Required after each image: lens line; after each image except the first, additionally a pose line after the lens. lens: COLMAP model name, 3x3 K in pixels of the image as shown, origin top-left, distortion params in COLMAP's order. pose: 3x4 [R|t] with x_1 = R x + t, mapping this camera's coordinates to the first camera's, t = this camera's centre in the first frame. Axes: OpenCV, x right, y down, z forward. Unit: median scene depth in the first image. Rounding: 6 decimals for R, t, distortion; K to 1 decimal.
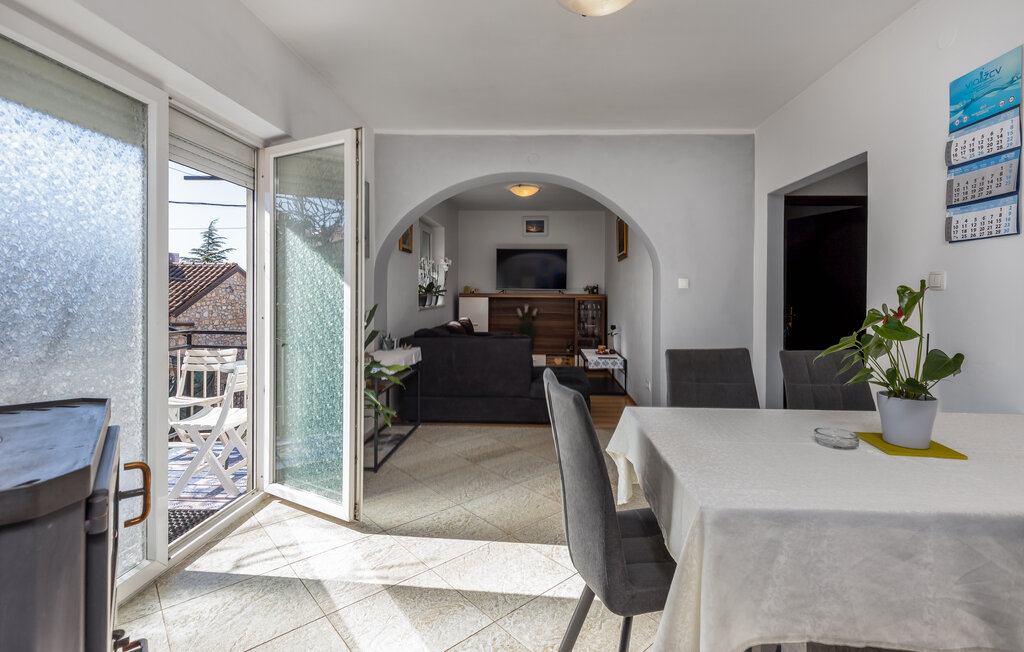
lens RADIAL K [[467.1, 0, 519.6], [0, 467.1, 296.5], [0, 0, 1]] dist [0.001988, 0.000137]
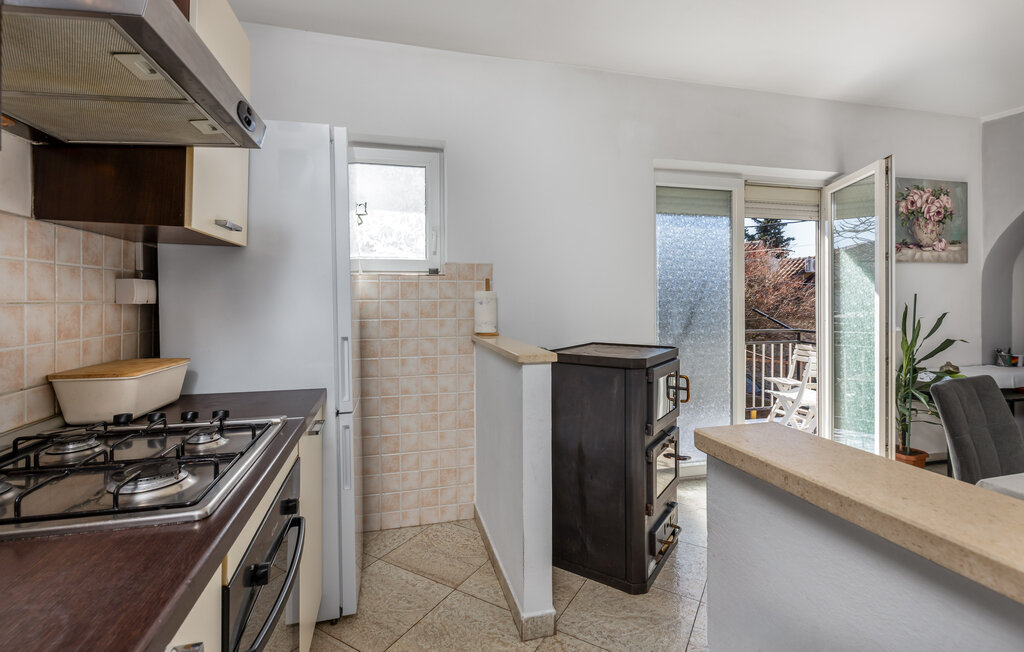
lens RADIAL K [[488.9, 0, 517.3], [0, 488.9, 298.0], [0, 0, 1]] dist [-0.000657, -0.000208]
pose [[0.299058, -0.003608, -0.954228, 0.479336], [-0.003179, 0.999984, -0.004777, -0.007152], [0.954230, 0.004462, 0.299041, -0.199486]]
